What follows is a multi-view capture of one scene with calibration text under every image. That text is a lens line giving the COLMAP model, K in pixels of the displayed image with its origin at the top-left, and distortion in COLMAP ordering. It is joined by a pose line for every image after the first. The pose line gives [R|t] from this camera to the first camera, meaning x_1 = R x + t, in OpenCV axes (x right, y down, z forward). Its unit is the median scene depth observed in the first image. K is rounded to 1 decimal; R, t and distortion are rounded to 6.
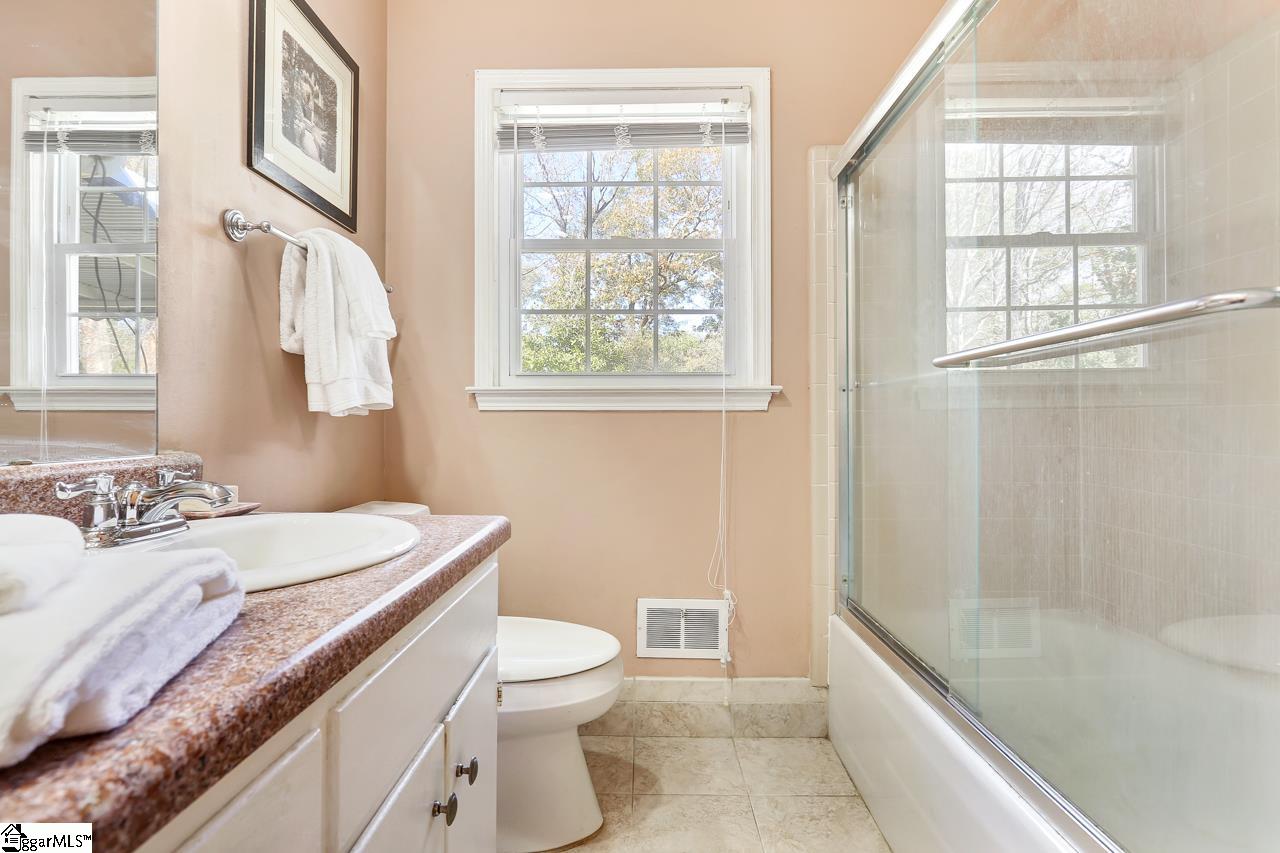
lens RADIAL K [[639.1, 0, 633.8], [0, 639.1, 415.2], [0, 0, 1]] dist [-0.006770, 0.001773]
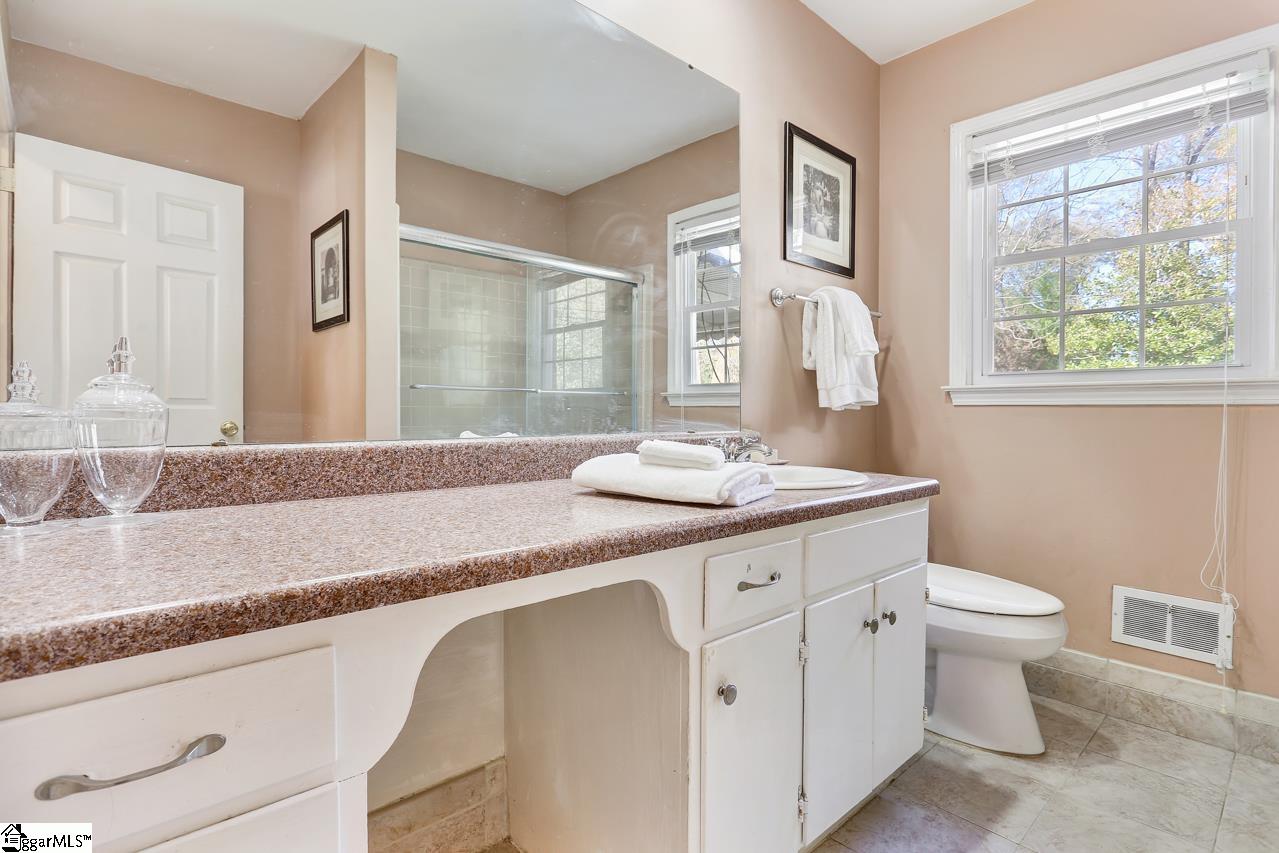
lens RADIAL K [[638.6, 0, 633.0], [0, 638.6, 417.1], [0, 0, 1]] dist [-0.006770, 0.001773]
pose [[0.701814, 0.009920, -0.712291, 0.204804], [0.002150, 0.999869, 0.016044, -0.005902], [0.712357, -0.012791, 0.701700, -0.301534]]
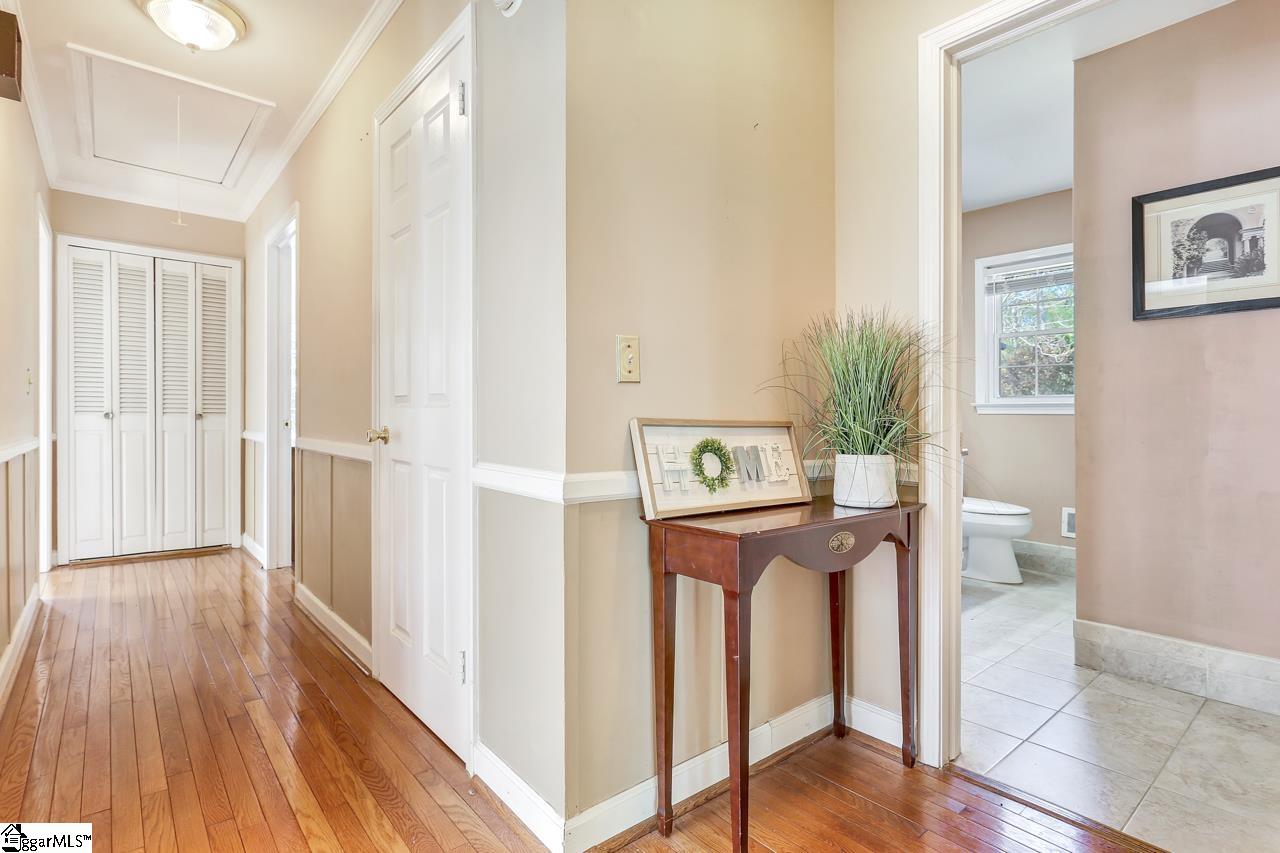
lens RADIAL K [[639.1, 0, 637.0], [0, 639.1, 420.3], [0, 0, 1]] dist [-0.006770, 0.001773]
pose [[0.671151, 0.001931, -0.741318, 0.629338], [0.007011, 0.999935, 0.008952, -0.014312], [0.741287, -0.011205, 0.671094, -1.412126]]
